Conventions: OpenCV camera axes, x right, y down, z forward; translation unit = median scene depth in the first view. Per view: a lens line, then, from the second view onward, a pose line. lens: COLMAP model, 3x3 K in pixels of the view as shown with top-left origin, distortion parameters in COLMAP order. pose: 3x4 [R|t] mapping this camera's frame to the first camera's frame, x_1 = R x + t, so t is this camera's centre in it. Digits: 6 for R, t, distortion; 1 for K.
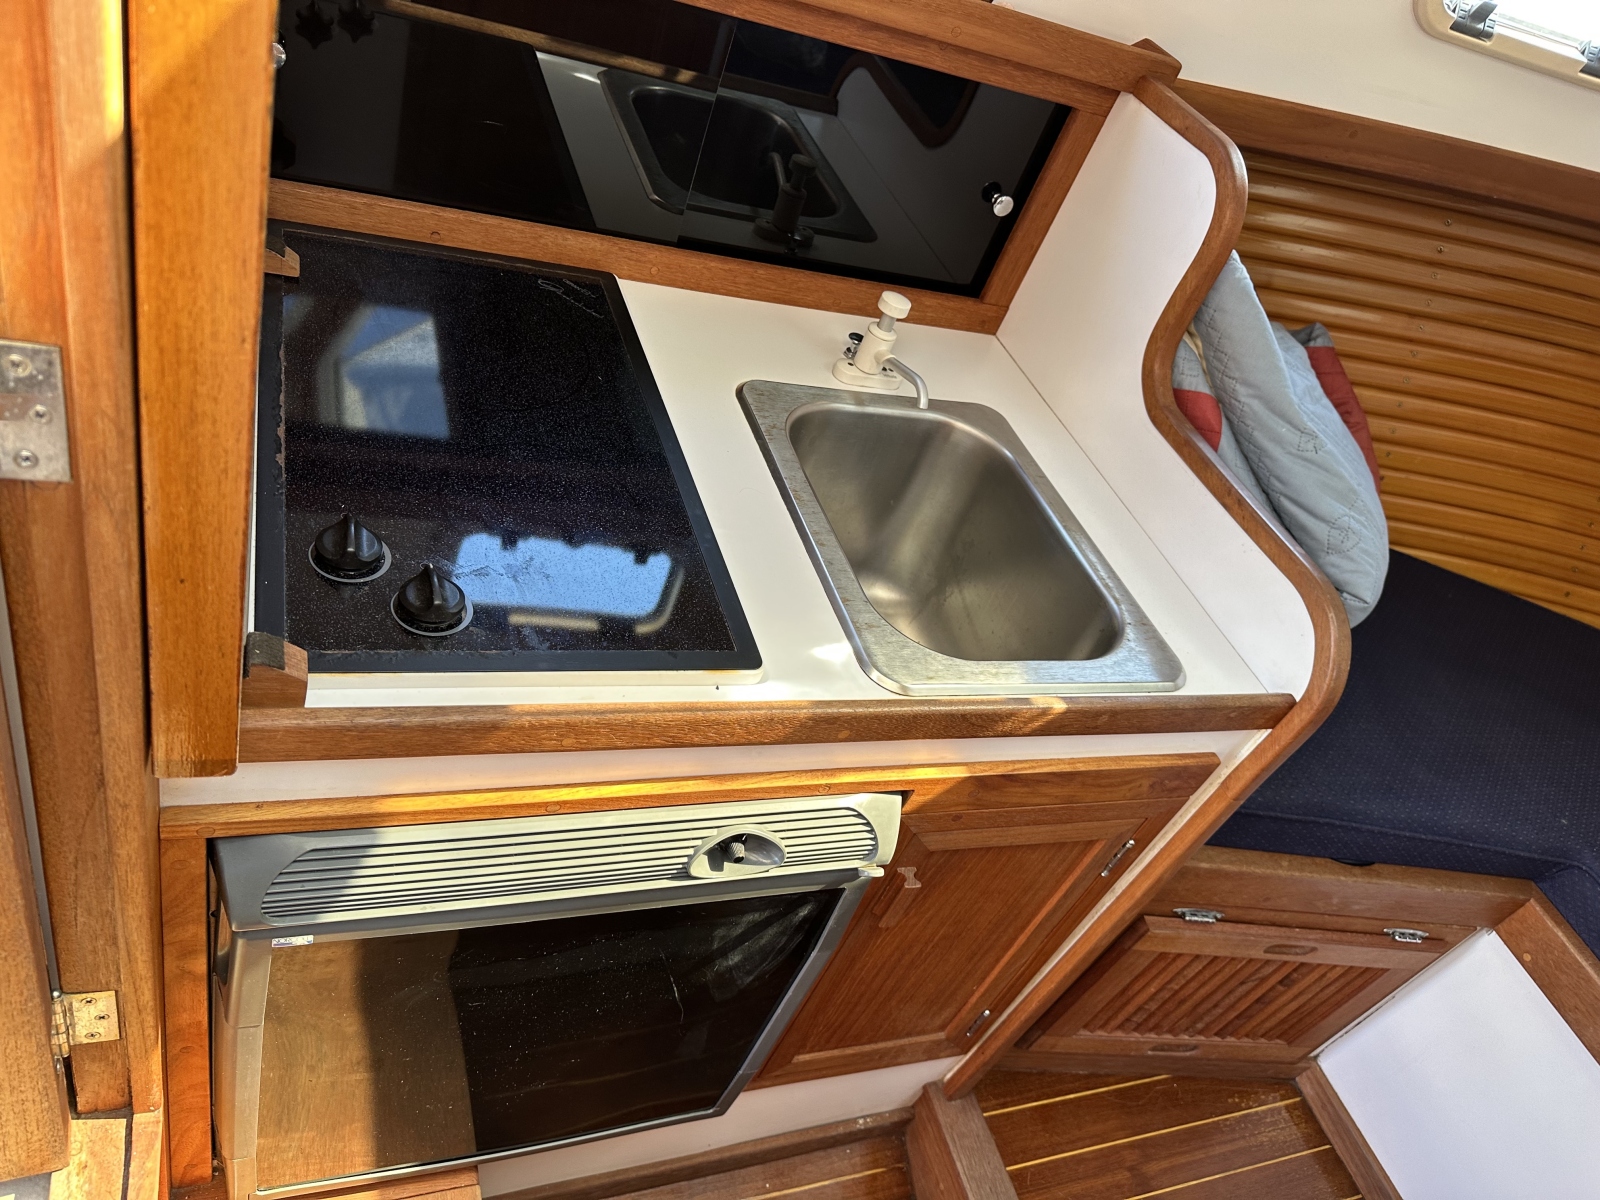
lens RADIAL K [[1134.6, 0, 795.0], [0, 1134.6, 599.2], [0, 0, 1]] dist [0.042437, -0.041887]
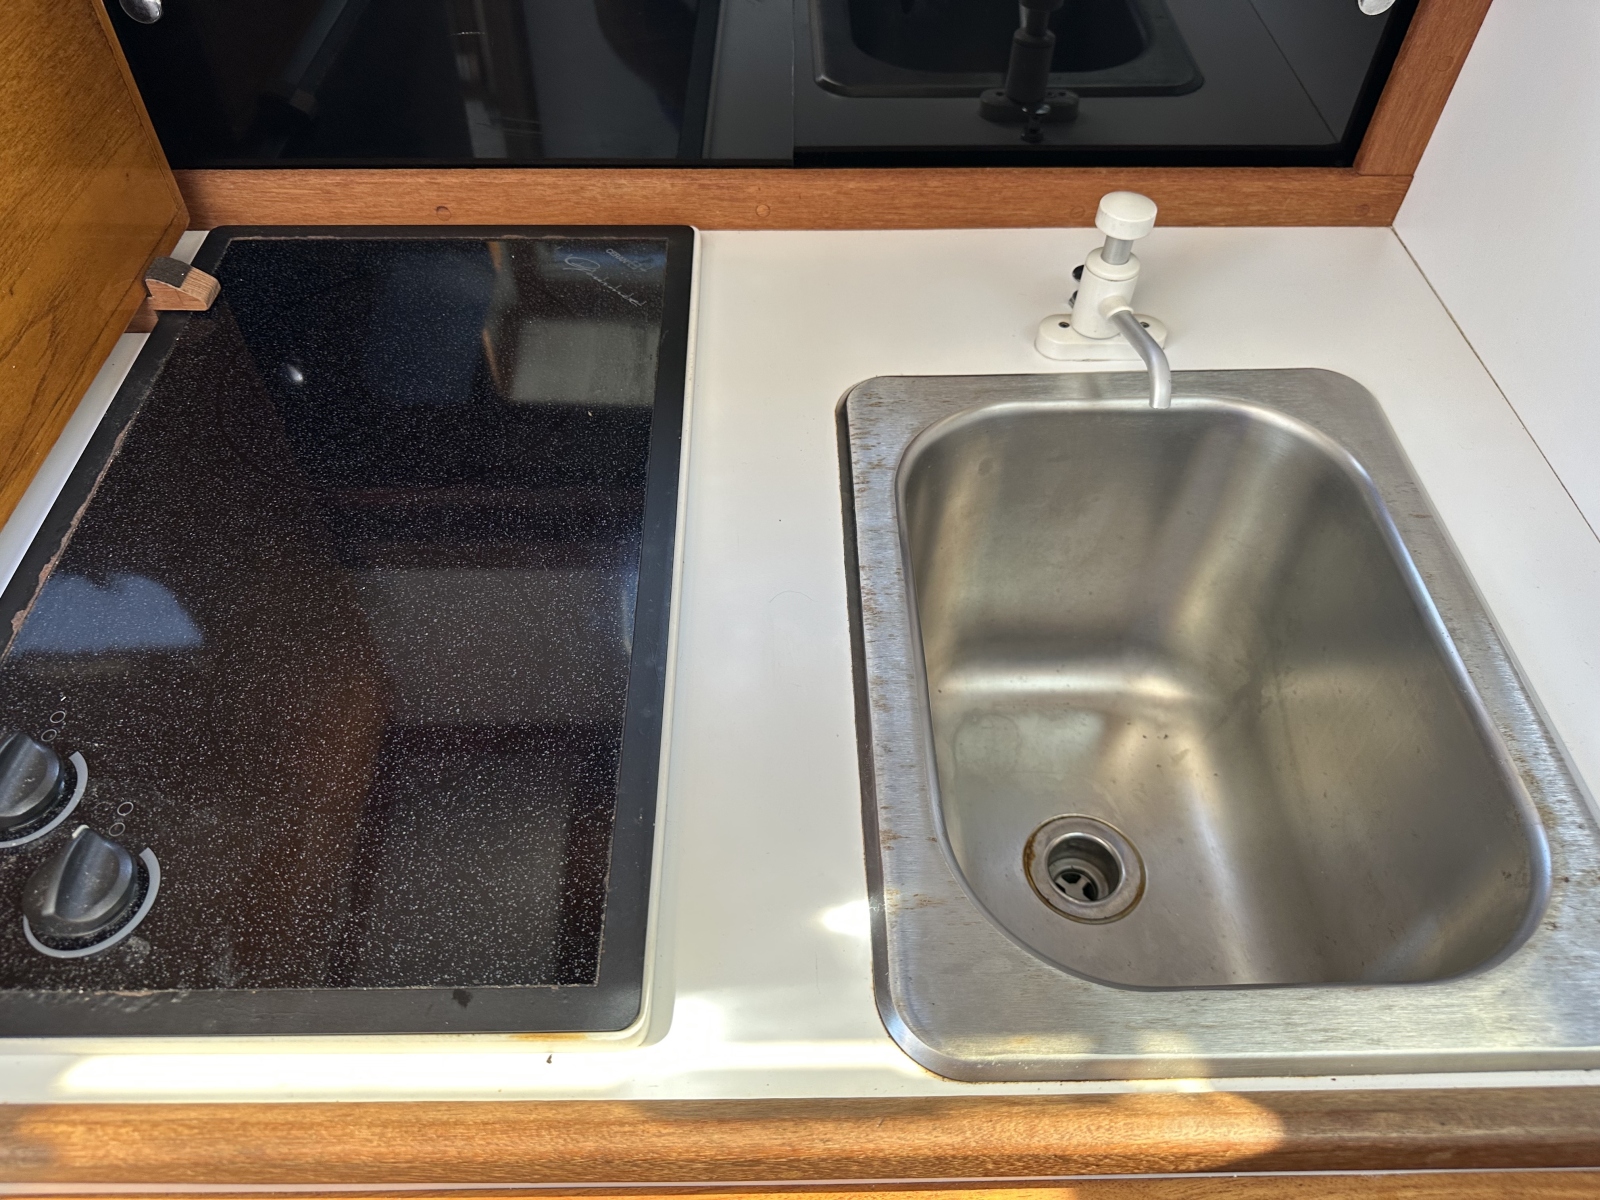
lens RADIAL K [[1160.7, 0, 767.6], [0, 1160.7, 599.7], [0, 0, 1]] dist [0.048882, -0.119161]
pose [[0.902347, 0.004272, -0.430988, 0.170083], [0.031821, 0.996562, 0.076500, -0.115504], [0.429833, -0.082744, 0.899109, 0.377429]]
